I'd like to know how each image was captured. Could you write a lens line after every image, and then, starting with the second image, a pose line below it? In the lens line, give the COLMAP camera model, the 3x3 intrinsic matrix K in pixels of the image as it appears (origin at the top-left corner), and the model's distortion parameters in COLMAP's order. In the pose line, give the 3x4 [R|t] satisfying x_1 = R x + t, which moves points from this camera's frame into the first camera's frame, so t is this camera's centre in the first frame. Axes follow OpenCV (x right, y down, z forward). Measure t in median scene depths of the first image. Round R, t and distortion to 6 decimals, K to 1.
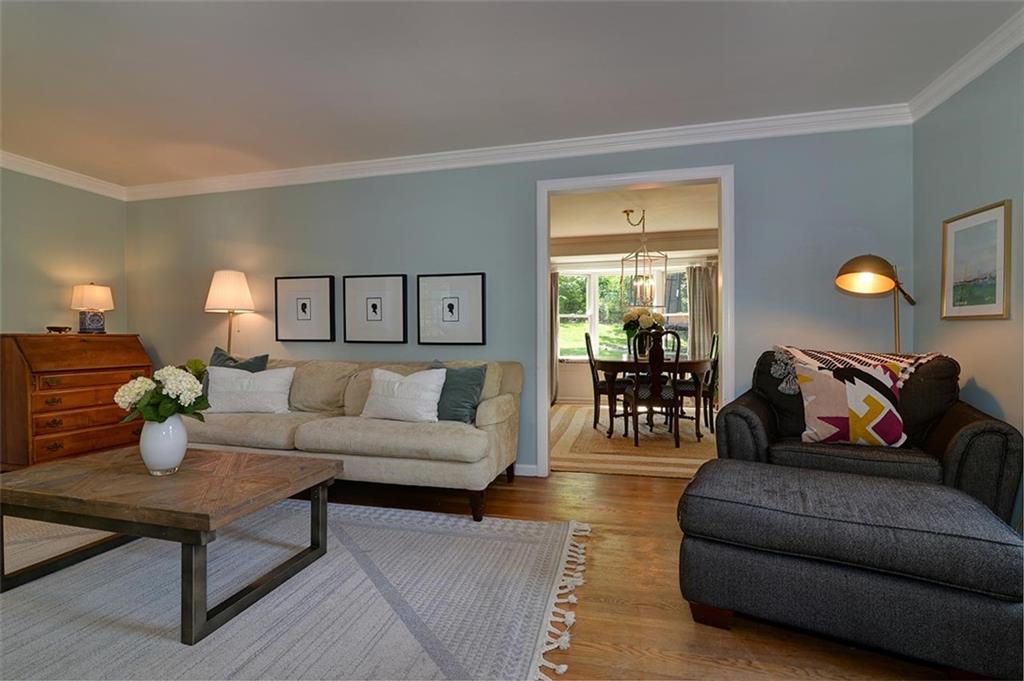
lens RADIAL K [[472.3, 0, 511.9], [0, 472.3, 346.2], [0, 0, 1]] dist [-0.020058, -0.000082]
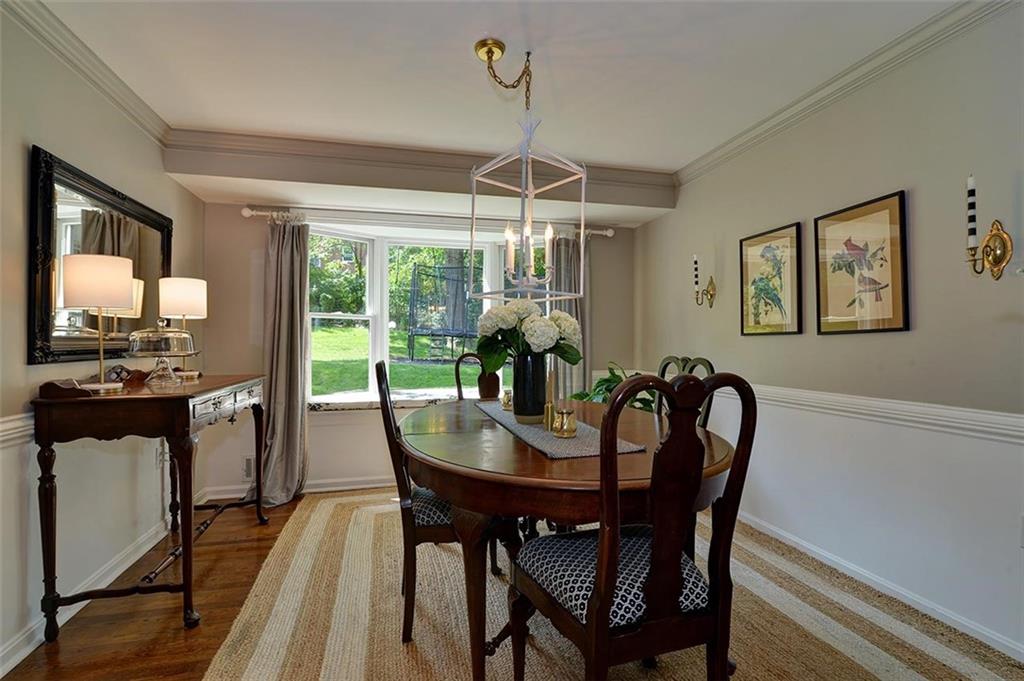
lens RADIAL K [[472.3, 0, 516.1], [0, 472.3, 349.4], [0, 0, 1]] dist [-0.020058, -0.000082]
pose [[0.883988, -0.003504, 0.467497, 0.062138], [0.004495, 0.999989, -0.001004, -0.027071], [-0.467489, 0.002989, 0.883994, 0.473897]]
